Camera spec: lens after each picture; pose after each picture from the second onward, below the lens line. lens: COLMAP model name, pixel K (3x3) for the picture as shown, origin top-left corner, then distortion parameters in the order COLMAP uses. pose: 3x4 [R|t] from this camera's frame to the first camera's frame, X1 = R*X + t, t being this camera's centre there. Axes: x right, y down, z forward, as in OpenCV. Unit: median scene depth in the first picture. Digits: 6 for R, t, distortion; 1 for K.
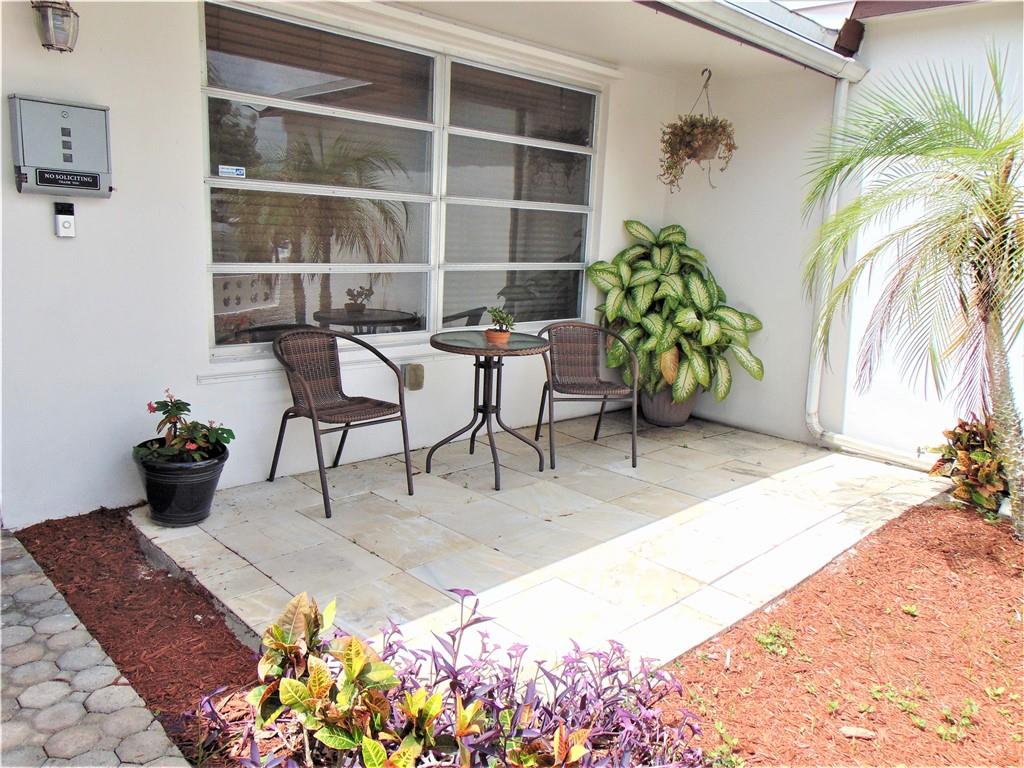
lens RADIAL K [[769.9, 0, 512.1], [0, 769.9, 385.9], [0, 0, 1]] dist [-0.025125, 0.059463]
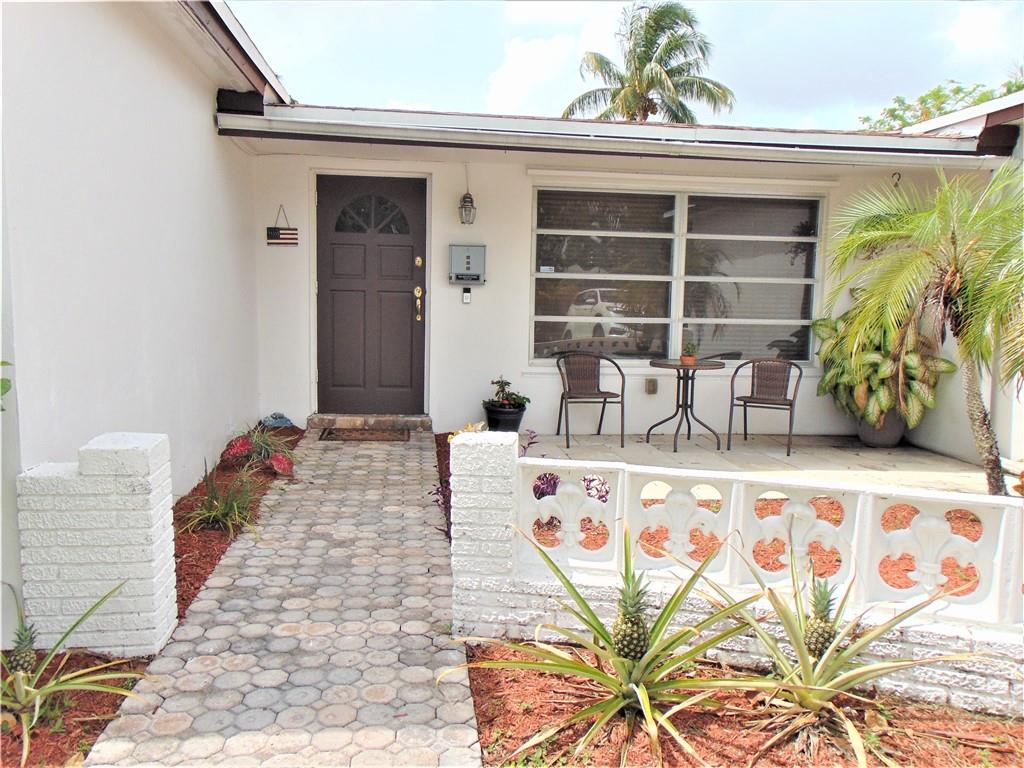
lens RADIAL K [[769.9, 0, 511.2], [0, 769.9, 383.5], [0, 0, 1]] dist [-0.025125, 0.059463]
pose [[0.796085, 0.033142, -0.604277, 0.649150], [-0.104684, 0.990989, -0.083561, 0.156035], [0.596062, 0.129780, 0.792381, -0.488344]]
